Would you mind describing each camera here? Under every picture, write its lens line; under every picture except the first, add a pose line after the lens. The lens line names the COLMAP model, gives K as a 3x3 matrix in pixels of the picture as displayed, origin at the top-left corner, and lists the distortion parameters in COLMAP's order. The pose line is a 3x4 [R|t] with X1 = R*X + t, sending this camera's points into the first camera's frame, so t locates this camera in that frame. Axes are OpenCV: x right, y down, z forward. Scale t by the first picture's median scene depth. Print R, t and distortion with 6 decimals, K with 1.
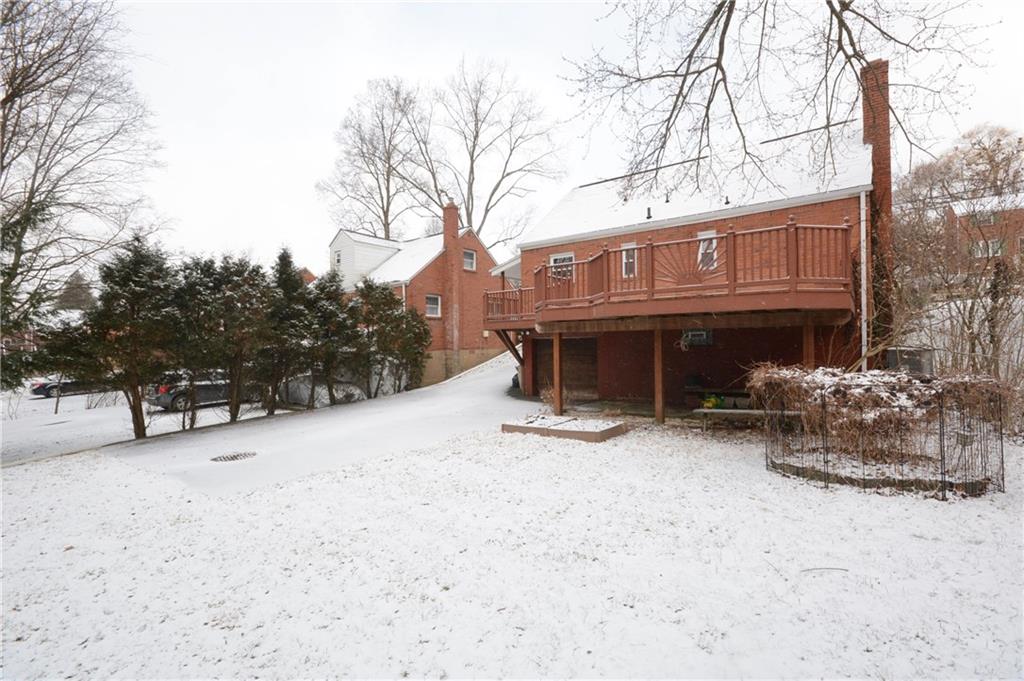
lens RADIAL K [[450.0, 0, 513.5], [0, 450.0, 343.2], [0, 0, 1]] dist [-0.000584, -0.009673]
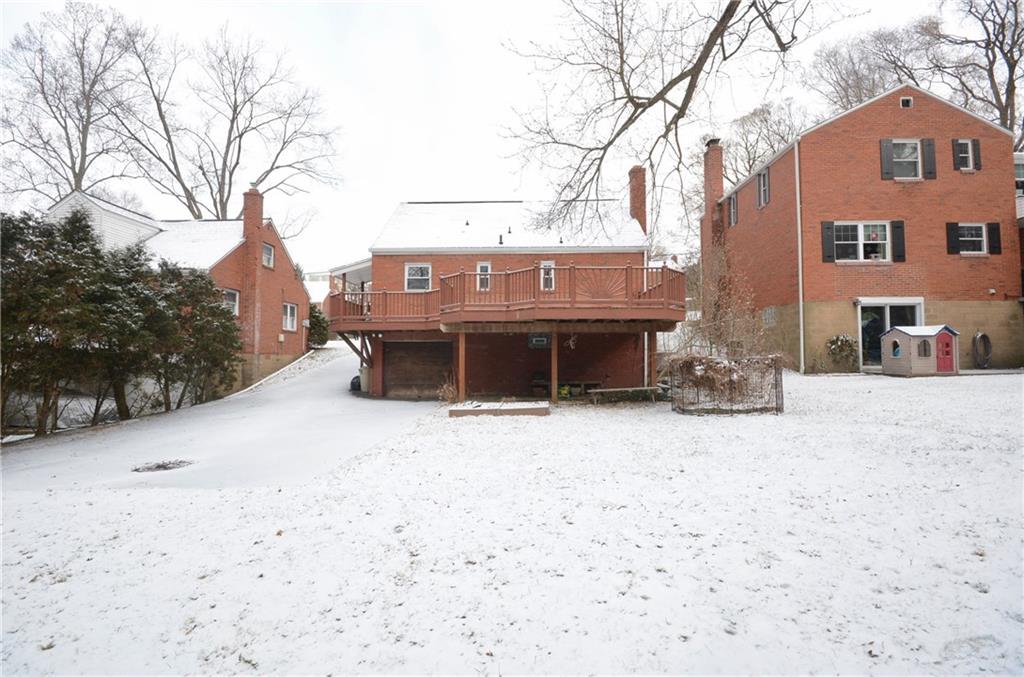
lens RADIAL K [[450.0, 0, 495.8], [0, 450.0, 345.7], [0, 0, 1]] dist [-0.000584, -0.009673]
pose [[0.826616, 0.029900, 0.561971, -0.325057], [-0.011487, 0.999276, -0.036272, 0.034739], [-0.562649, 0.023528, 0.826361, 0.008233]]
